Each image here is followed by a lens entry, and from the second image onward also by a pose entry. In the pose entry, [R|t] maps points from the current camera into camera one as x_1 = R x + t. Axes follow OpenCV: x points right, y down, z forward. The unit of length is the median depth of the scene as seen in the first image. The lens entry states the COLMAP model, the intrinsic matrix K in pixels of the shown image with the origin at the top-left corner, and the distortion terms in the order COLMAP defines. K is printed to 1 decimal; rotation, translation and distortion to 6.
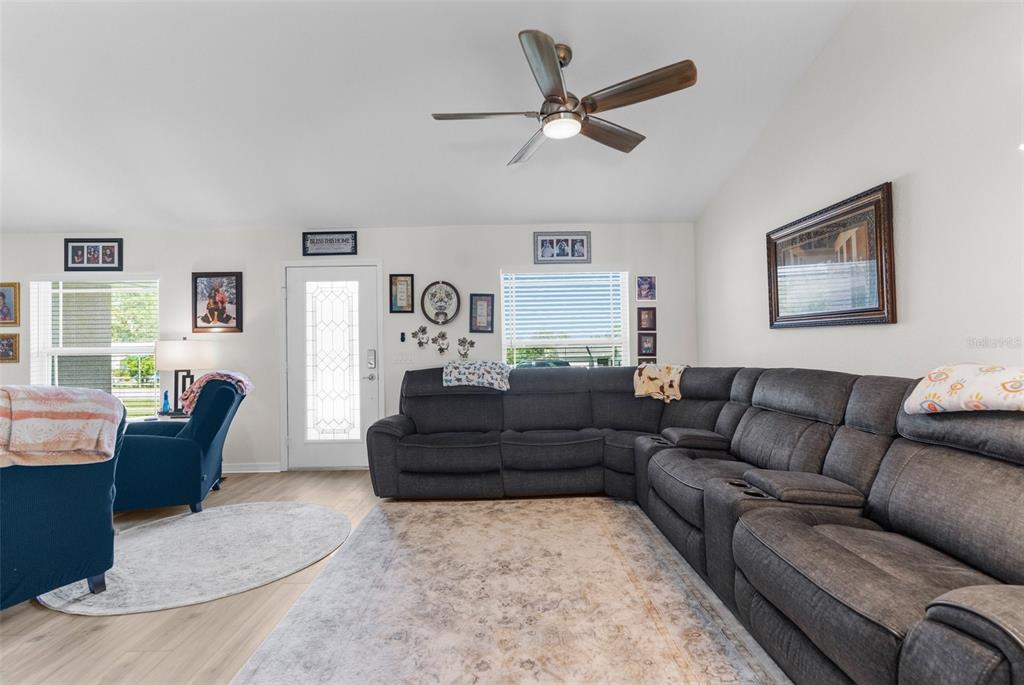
lens RADIAL K [[477.8, 0, 512.0], [0, 477.8, 342.5], [0, 0, 1]] dist [-0.002039, 0.000144]
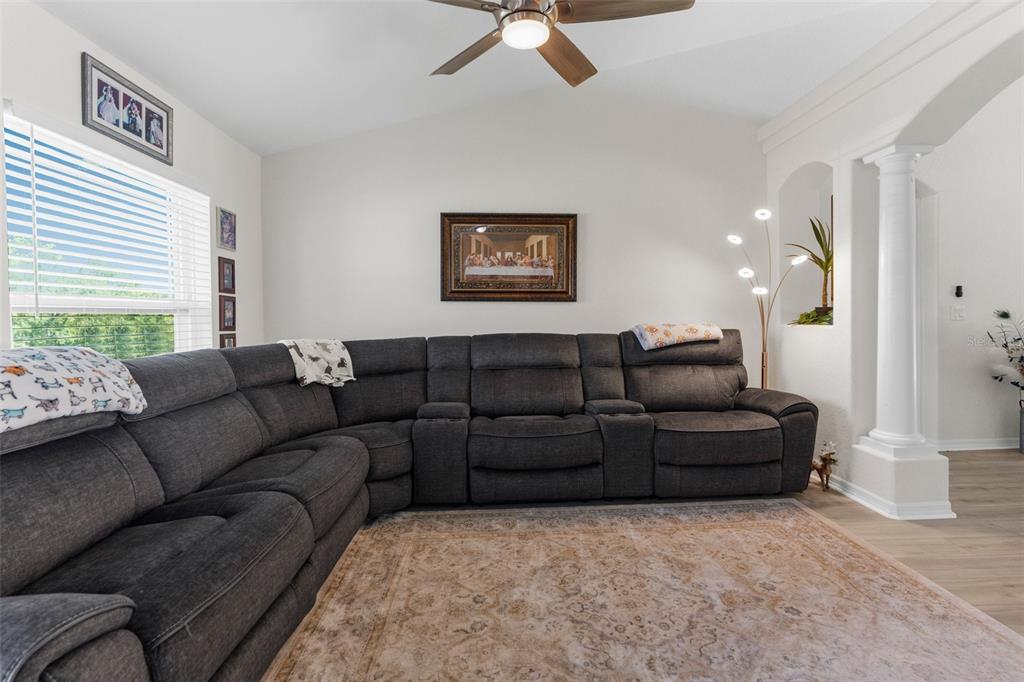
lens RADIAL K [[480.9, 0, 514.8], [0, 480.9, 322.9], [0, 0, 1]] dist [-0.002070, -0.000431]
pose [[-0.031838, 0.005848, 0.999476, -0.454594], [-0.000758, 0.999982, -0.005875, 0.023530], [-0.999493, -0.000945, -0.031833, 0.686576]]
